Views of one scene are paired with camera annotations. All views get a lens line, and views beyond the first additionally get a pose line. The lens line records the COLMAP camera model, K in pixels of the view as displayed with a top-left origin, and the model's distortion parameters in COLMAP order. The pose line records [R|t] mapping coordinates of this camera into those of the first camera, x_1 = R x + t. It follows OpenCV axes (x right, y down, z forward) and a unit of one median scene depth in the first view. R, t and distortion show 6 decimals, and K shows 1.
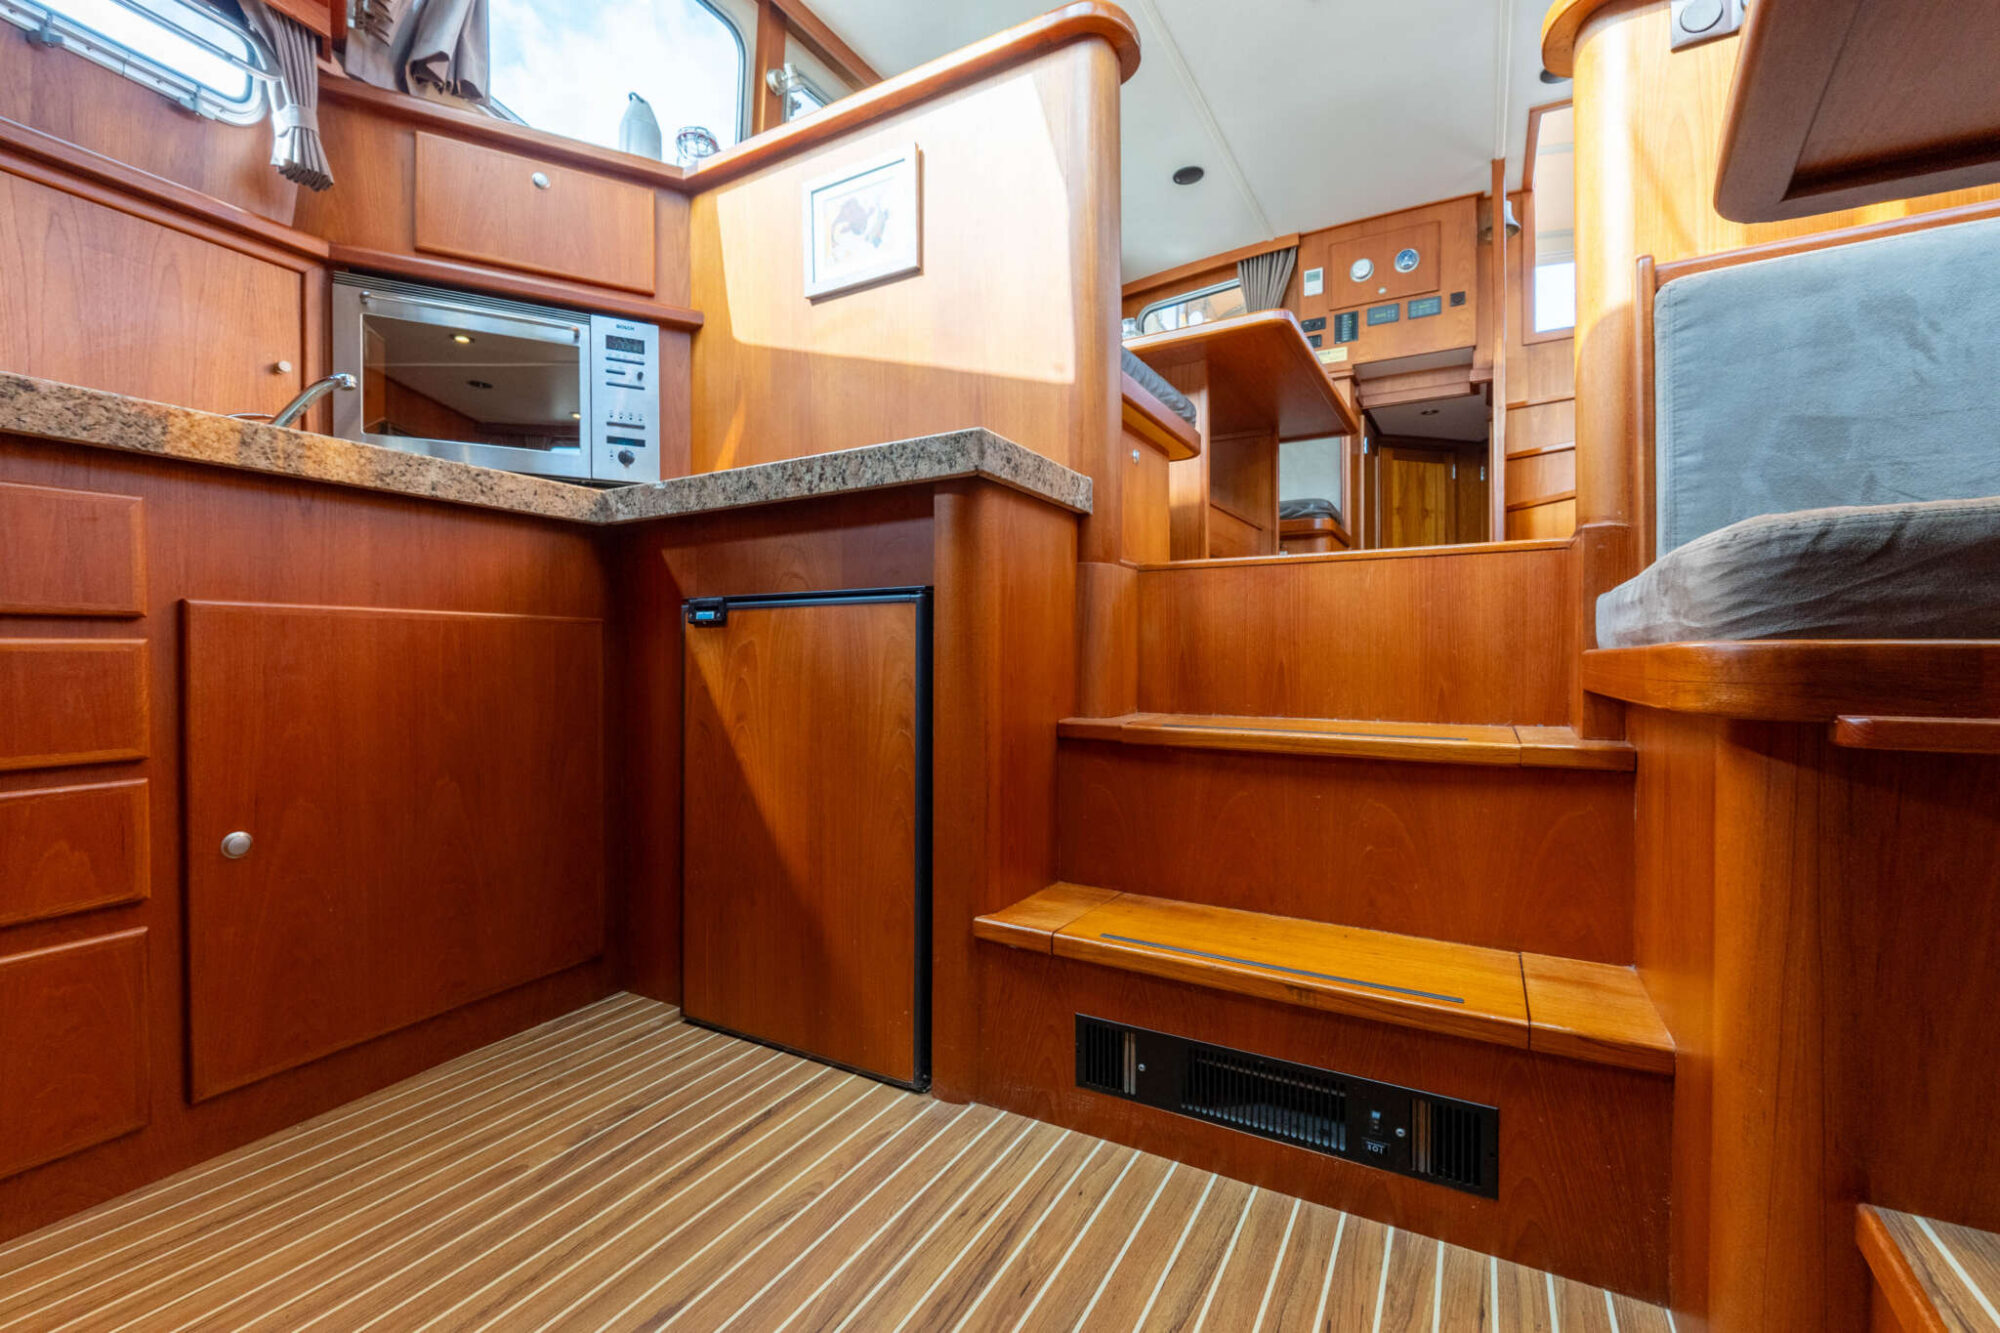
lens RADIAL K [[840.1, 0, 1001.5], [0, 840.1, 662.3], [0, 0, 1]] dist [-0.005073, -0.000299]
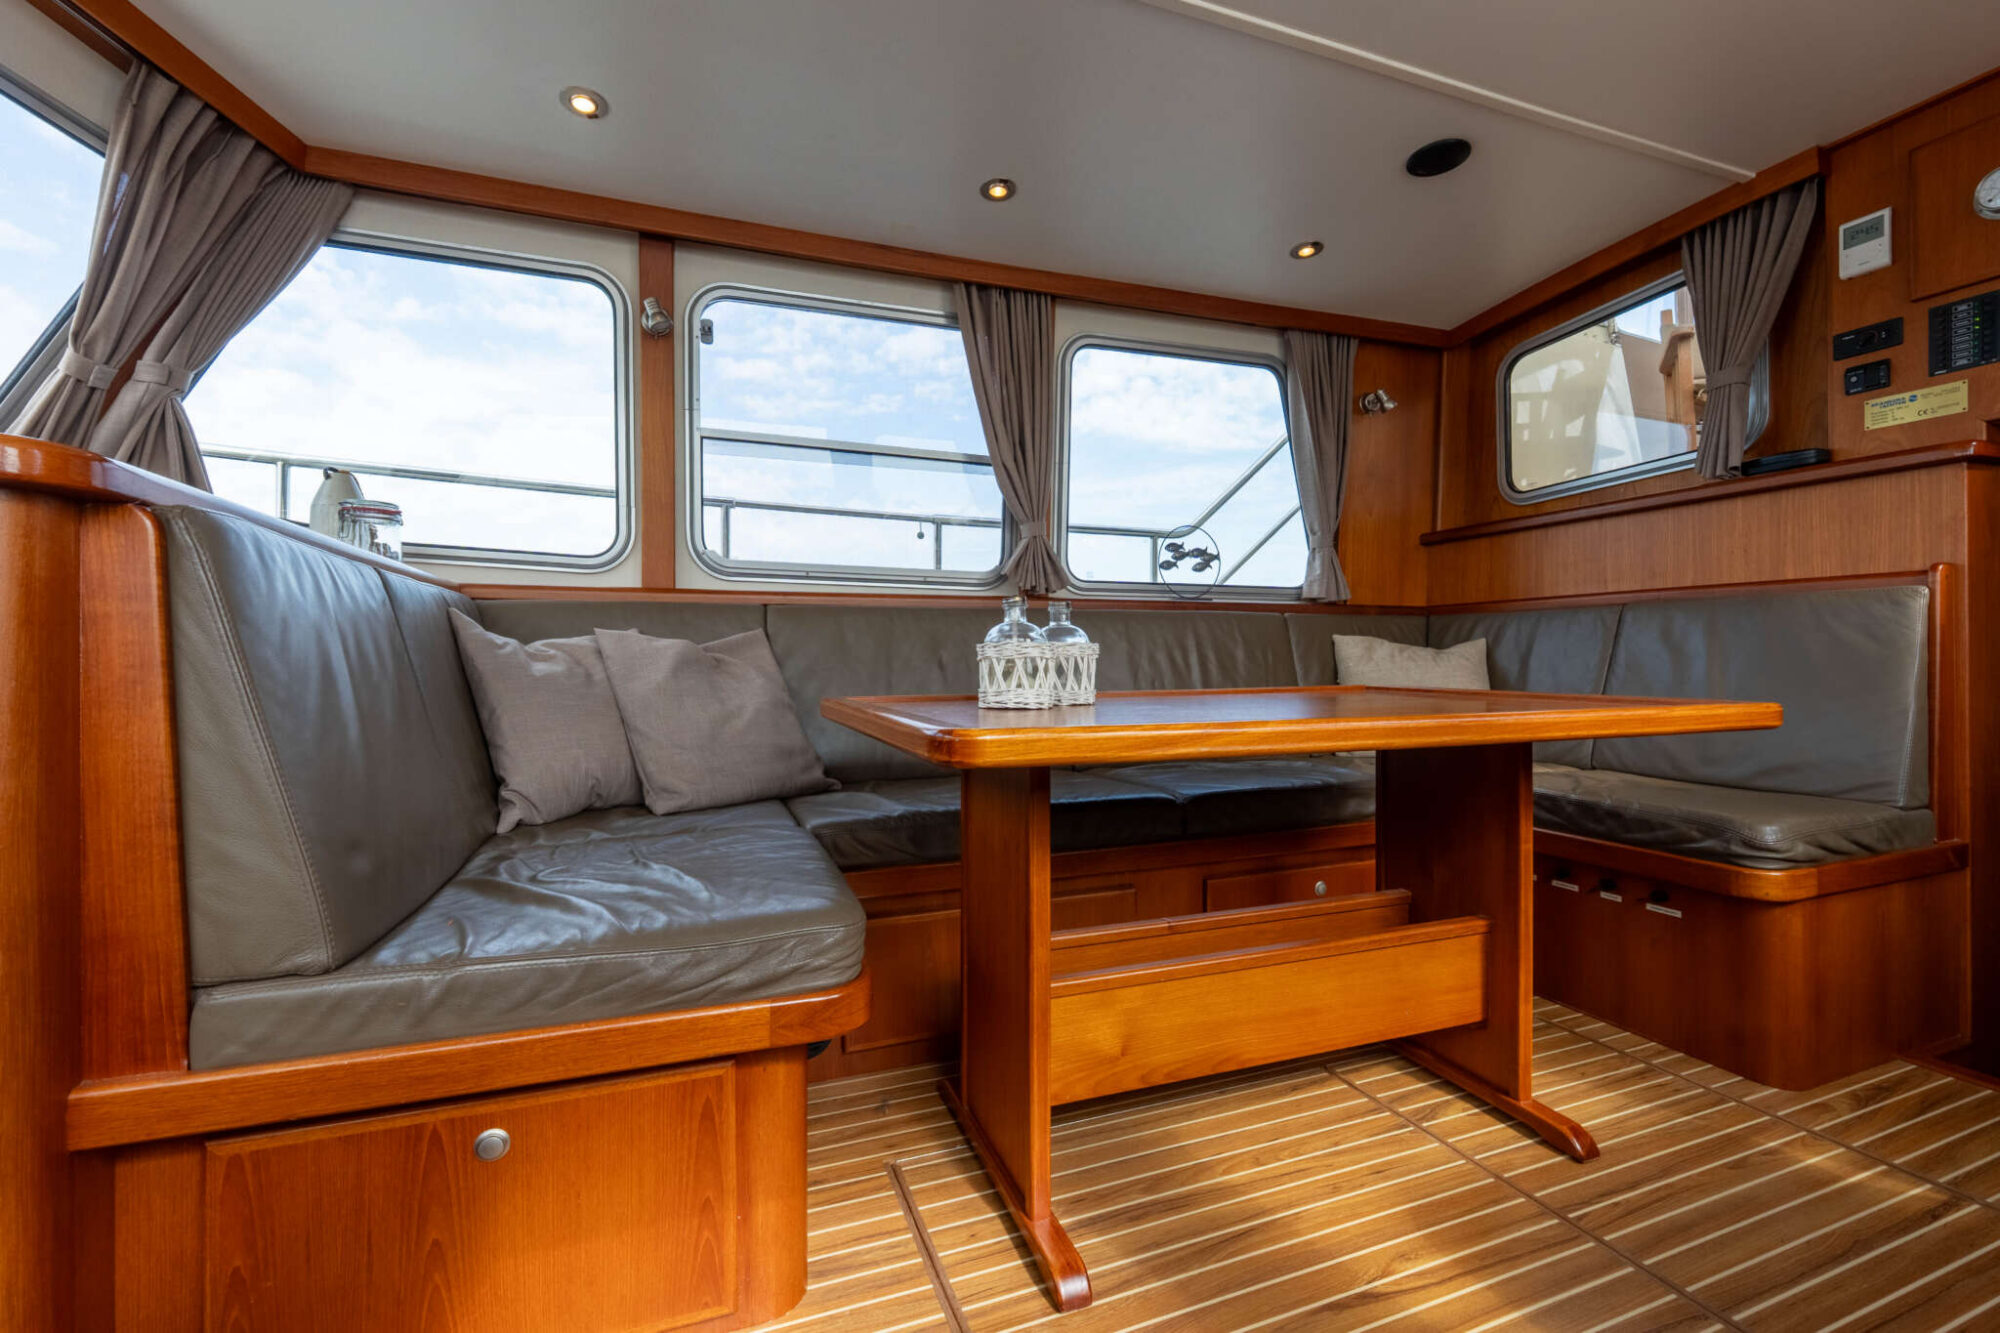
lens RADIAL K [[840.1, 0, 999.1], [0, 840.1, 665.2], [0, 0, 1]] dist [-0.005073, -0.000299]
pose [[0.771222, 0.001487, -0.636564, 0.934717], [-0.003113, 0.999994, -0.001436, -0.713283], [0.636558, 0.003089, 0.771222, 1.150501]]
